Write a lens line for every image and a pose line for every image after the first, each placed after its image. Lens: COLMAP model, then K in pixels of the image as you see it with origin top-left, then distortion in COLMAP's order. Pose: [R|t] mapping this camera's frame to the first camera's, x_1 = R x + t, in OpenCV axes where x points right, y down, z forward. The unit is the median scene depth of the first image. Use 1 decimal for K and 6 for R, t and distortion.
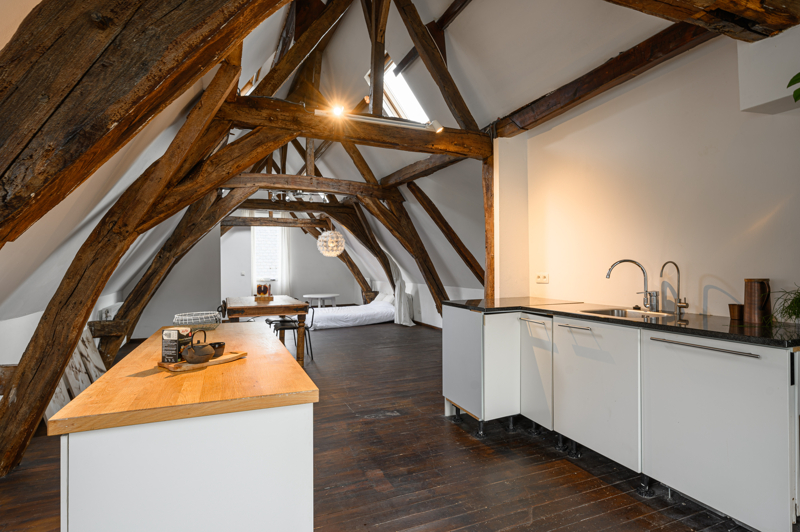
lens RADIAL K [[409.6, 0, 397.7], [0, 409.6, 265.9], [0, 0, 1]] dist [-0.001429, 0.000219]
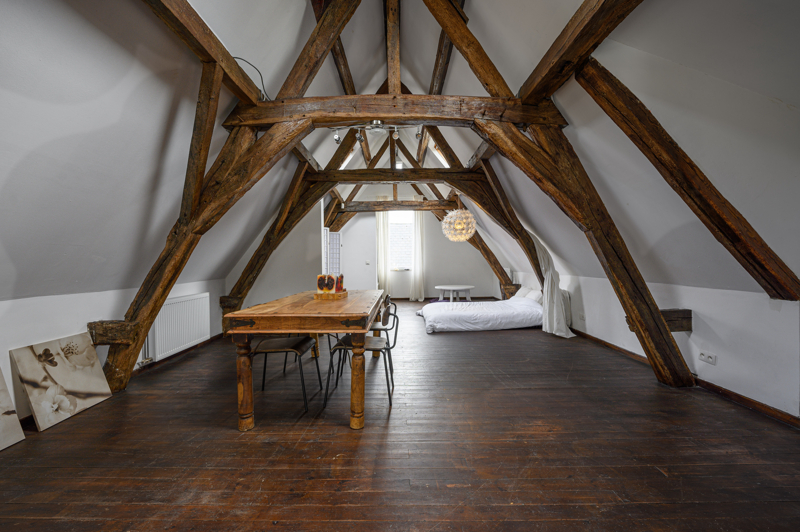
lens RADIAL K [[334.7, 0, 400.7], [0, 334.7, 269.2], [0, 0, 1]] dist [0.001011, -0.000169]
pose [[0.919293, 0.008514, -0.393481, -0.006218], [0.003268, 0.999566, 0.029262, 0.014106], [0.393559, -0.028186, 0.918867, 0.368793]]
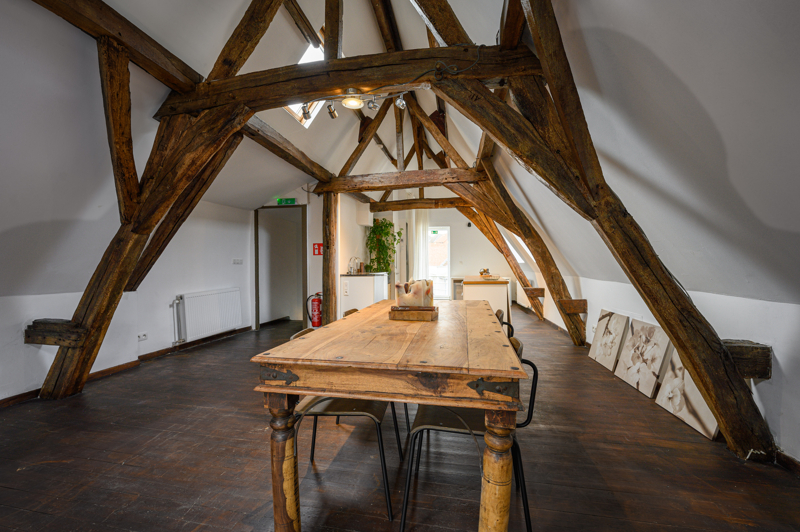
lens RADIAL K [[334.7, 0, 397.5], [0, 334.7, 264.7], [0, 0, 1]] dist [0.001011, -0.000169]
pose [[-0.821110, 0.013467, 0.570611, -0.345410], [0.011249, 0.999909, -0.007413, 0.020672], [-0.570659, 0.000332, -0.821187, 0.877035]]
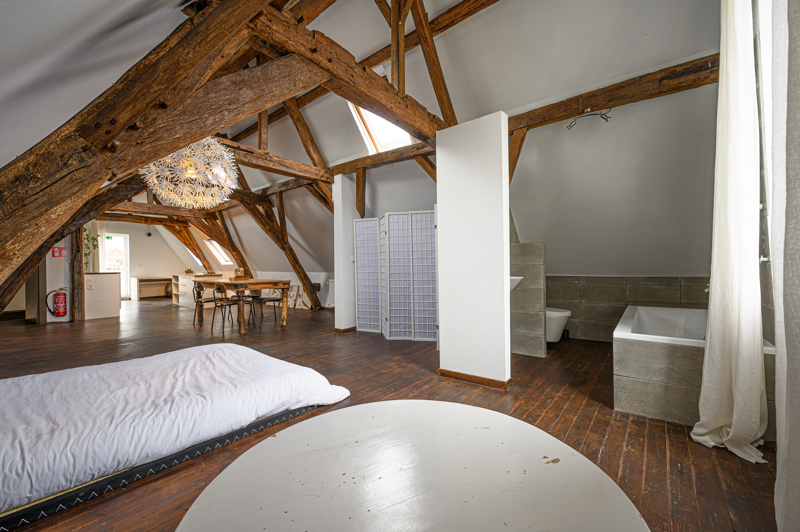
lens RADIAL K [[316.7, 0, 398.6], [0, 316.7, 266.3], [0, 0, 1]] dist [0.002928, 0.000027]
pose [[-0.885306, 0.018592, -0.464638, -0.206693], [0.019975, 0.999799, 0.001947, 0.029936], [0.464580, -0.007558, -0.885499, 1.432011]]
